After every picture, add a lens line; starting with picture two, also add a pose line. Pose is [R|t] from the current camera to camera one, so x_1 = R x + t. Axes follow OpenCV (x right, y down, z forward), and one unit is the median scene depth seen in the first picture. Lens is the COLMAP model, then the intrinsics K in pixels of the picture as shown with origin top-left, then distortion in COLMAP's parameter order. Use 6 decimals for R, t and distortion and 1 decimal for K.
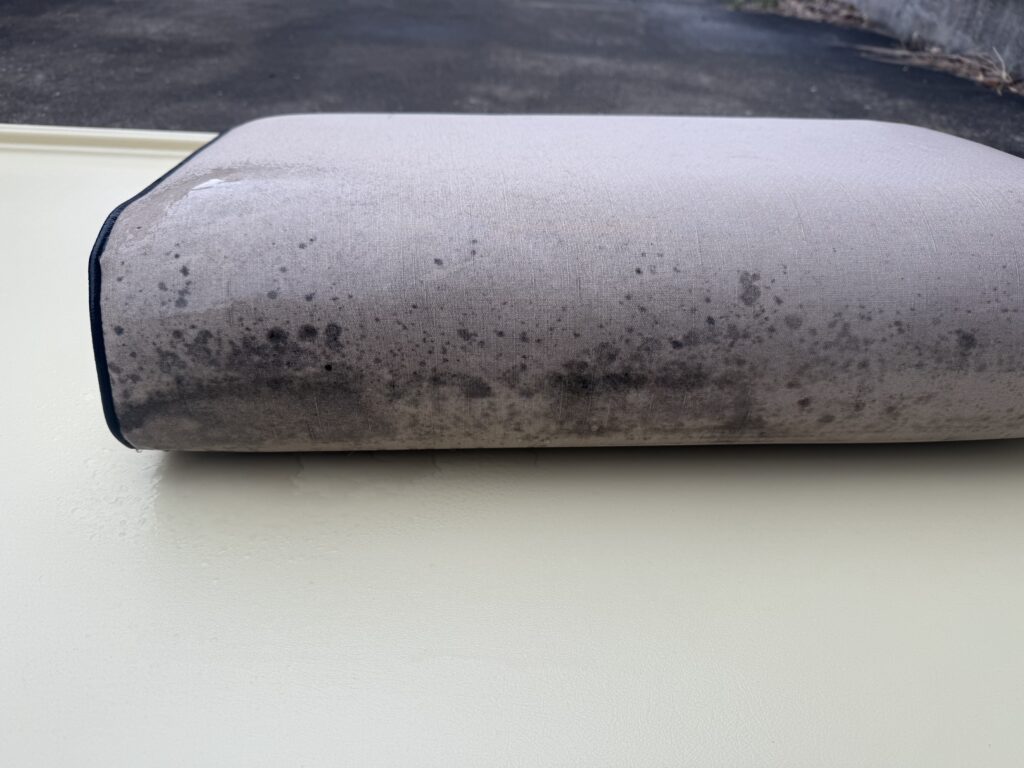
lens RADIAL K [[616.7, 0, 402.4], [0, 616.7, 415.5], [0, 0, 1]] dist [0.047026, -0.051131]
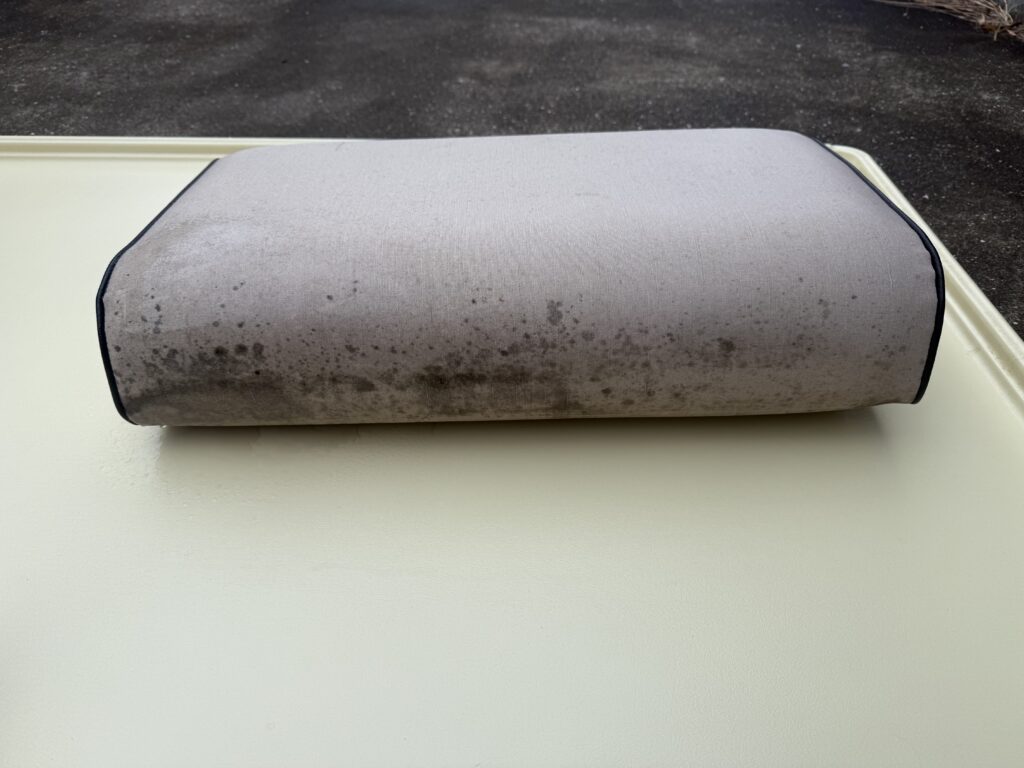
lens RADIAL K [[718.7, 0, 510.3], [0, 718.7, 379.5], [0, 0, 1]] dist [-0.006517, -0.009725]
pose [[0.997327, -0.006072, -0.072813, 0.561475], [0.013535, 0.994645, 0.102457, -0.215619], [0.071801, -0.103169, 0.992069, -0.586488]]
